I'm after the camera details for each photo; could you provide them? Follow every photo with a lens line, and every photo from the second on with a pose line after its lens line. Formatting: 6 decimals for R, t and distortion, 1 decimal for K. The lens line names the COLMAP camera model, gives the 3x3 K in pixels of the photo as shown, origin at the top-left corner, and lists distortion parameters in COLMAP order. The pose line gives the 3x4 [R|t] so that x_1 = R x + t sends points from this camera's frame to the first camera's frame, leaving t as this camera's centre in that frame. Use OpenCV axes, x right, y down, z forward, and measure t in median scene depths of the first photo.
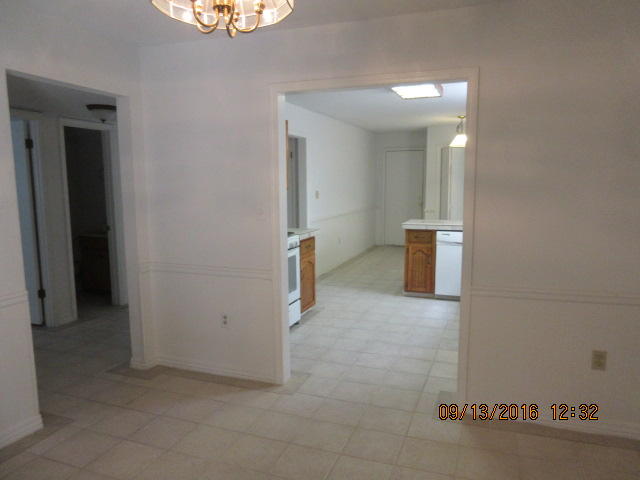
lens RADIAL K [[469.2, 0, 319.7], [0, 469.2, 239.4], [0, 0, 1]] dist [-0.030358, 0.013499]
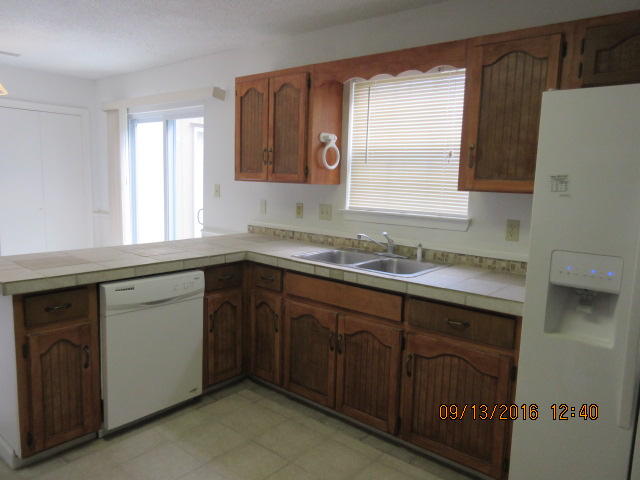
lens RADIAL K [[469.2, 0, 320.6], [0, 469.2, 240.6], [0, 0, 1]] dist [-0.030358, 0.013499]
pose [[0.320586, -0.108615, 0.940972, -0.071387], [0.081019, 0.992908, 0.087007, -0.074891], [-0.943748, 0.048343, 0.327112, 0.659587]]
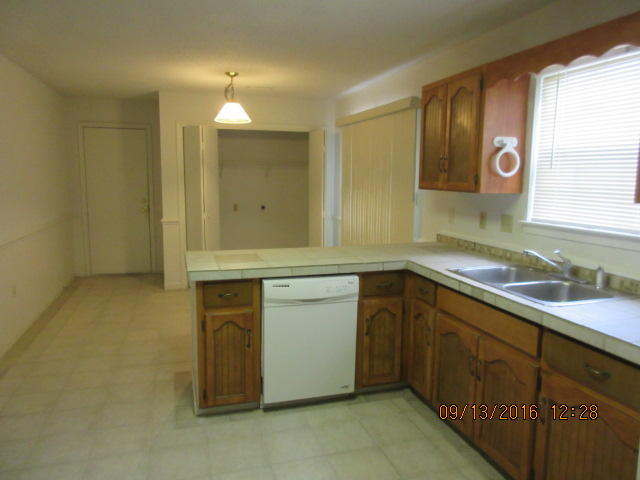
lens RADIAL K [[469.2, 0, 320.7], [0, 469.2, 240.0], [0, 0, 1]] dist [-0.030358, 0.013499]
pose [[0.787645, -0.070593, 0.612072, -0.002286], [0.061240, 0.997465, 0.036235, -0.072248], [-0.613078, 0.008943, 0.789972, 0.554134]]
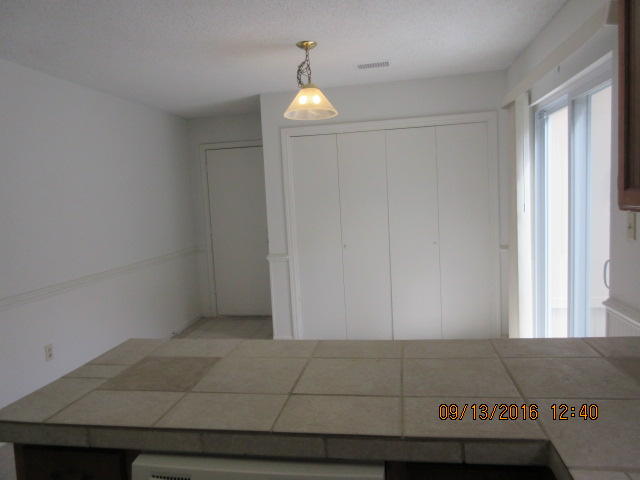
lens RADIAL K [[469.2, 0, 321.0], [0, 469.2, 240.8], [0, 0, 1]] dist [-0.030358, 0.013499]
pose [[0.979895, -0.065604, 0.188420, 0.288767], [0.071984, 0.997034, -0.027212, -0.097561], [-0.186076, 0.040228, 0.981712, 0.758027]]
